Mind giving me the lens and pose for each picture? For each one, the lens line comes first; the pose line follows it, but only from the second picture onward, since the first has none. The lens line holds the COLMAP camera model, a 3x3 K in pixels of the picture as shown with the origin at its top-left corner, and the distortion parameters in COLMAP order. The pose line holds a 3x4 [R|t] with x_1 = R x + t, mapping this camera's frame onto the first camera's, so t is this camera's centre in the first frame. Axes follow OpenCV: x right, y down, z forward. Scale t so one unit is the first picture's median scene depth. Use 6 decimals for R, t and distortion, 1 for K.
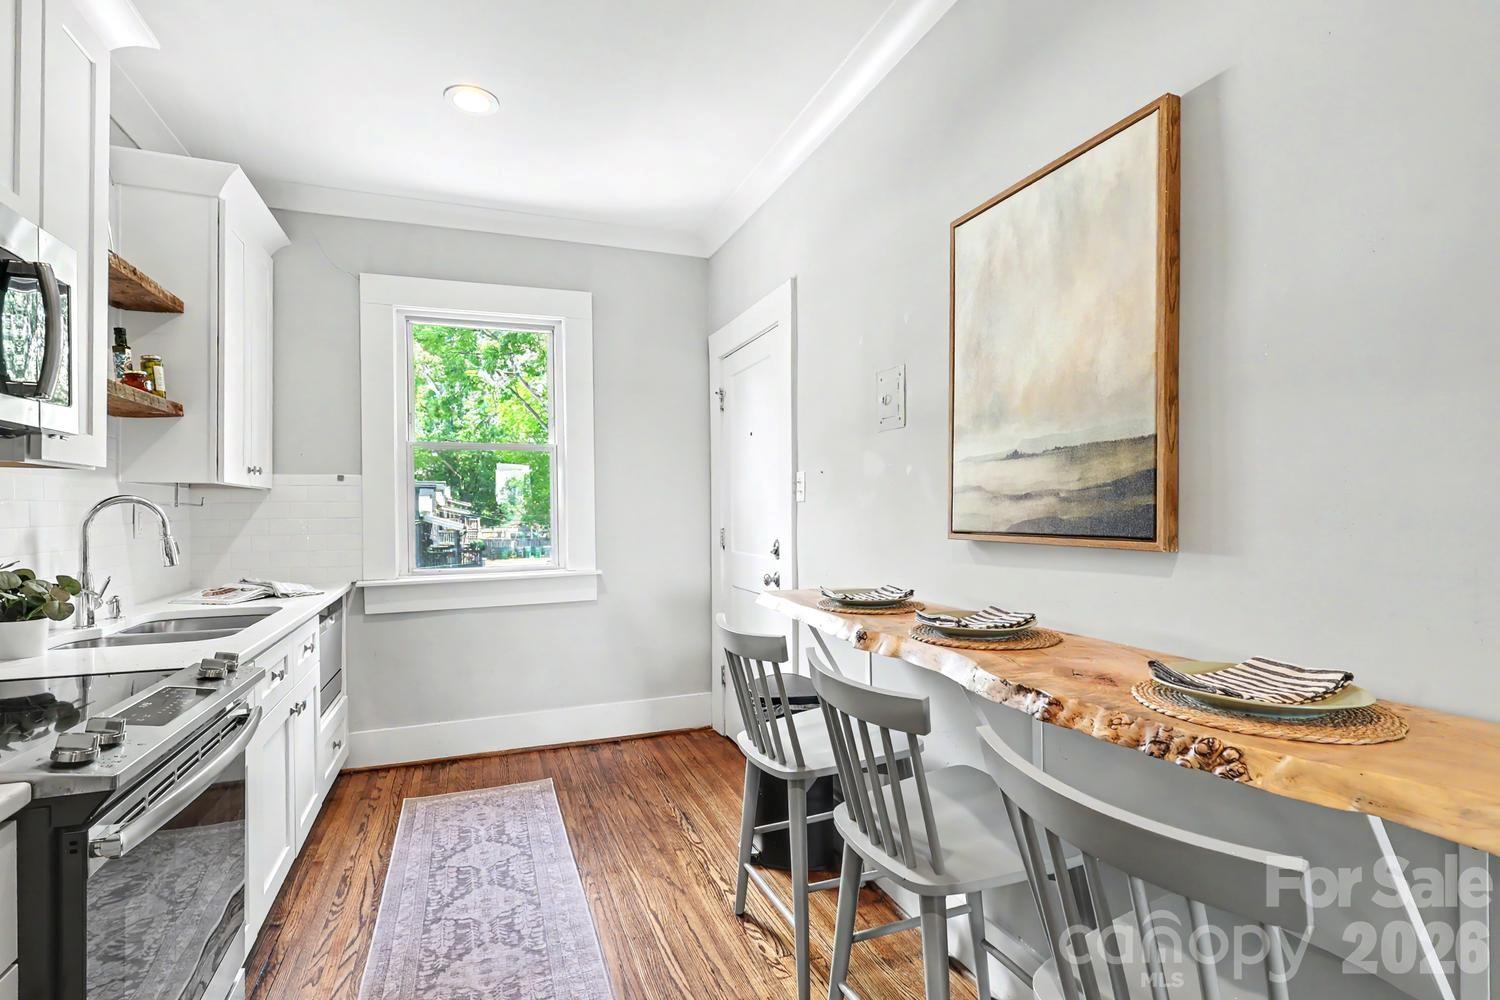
lens RADIAL K [[725.9, 0, 748.7], [0, 725.9, 511.0], [0, 0, 1]] dist [-0.000196, 0.000550]
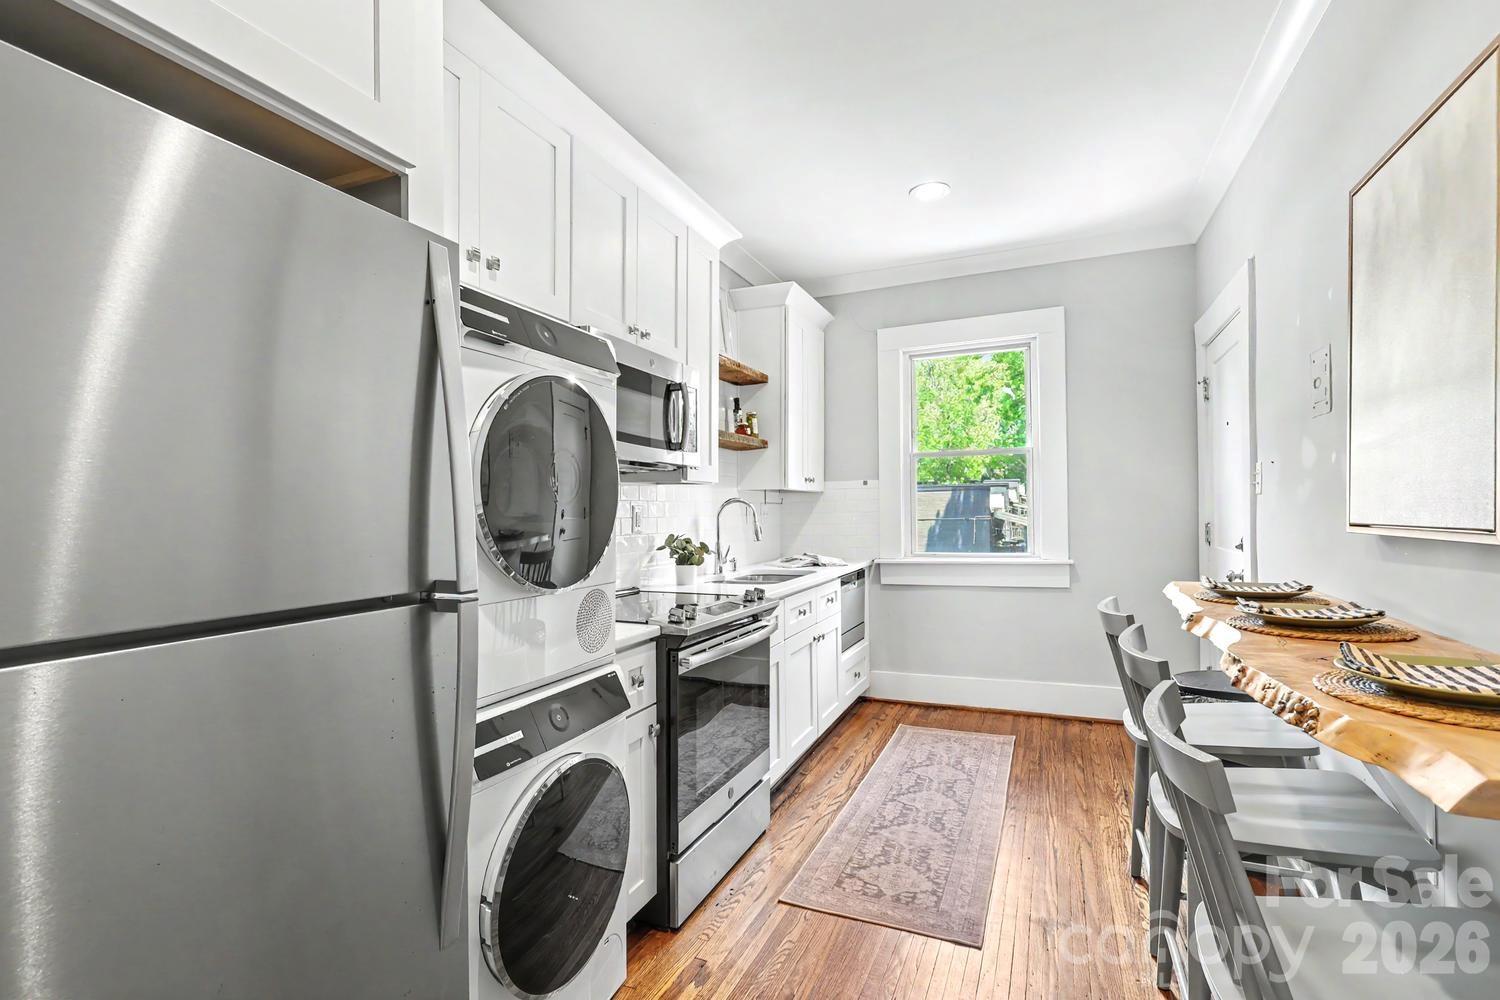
lens RADIAL K [[704.3, 0, 741.0], [0, 704.3, 499.6], [0, 0, 1]] dist [-0.000530, 0.000051]
pose [[0.711137, -0.013059, -0.702932, 0.250502], [0.005079, 0.999897, -0.013438, 0.003404], [0.703035, 0.005986, 0.711130, -0.131242]]
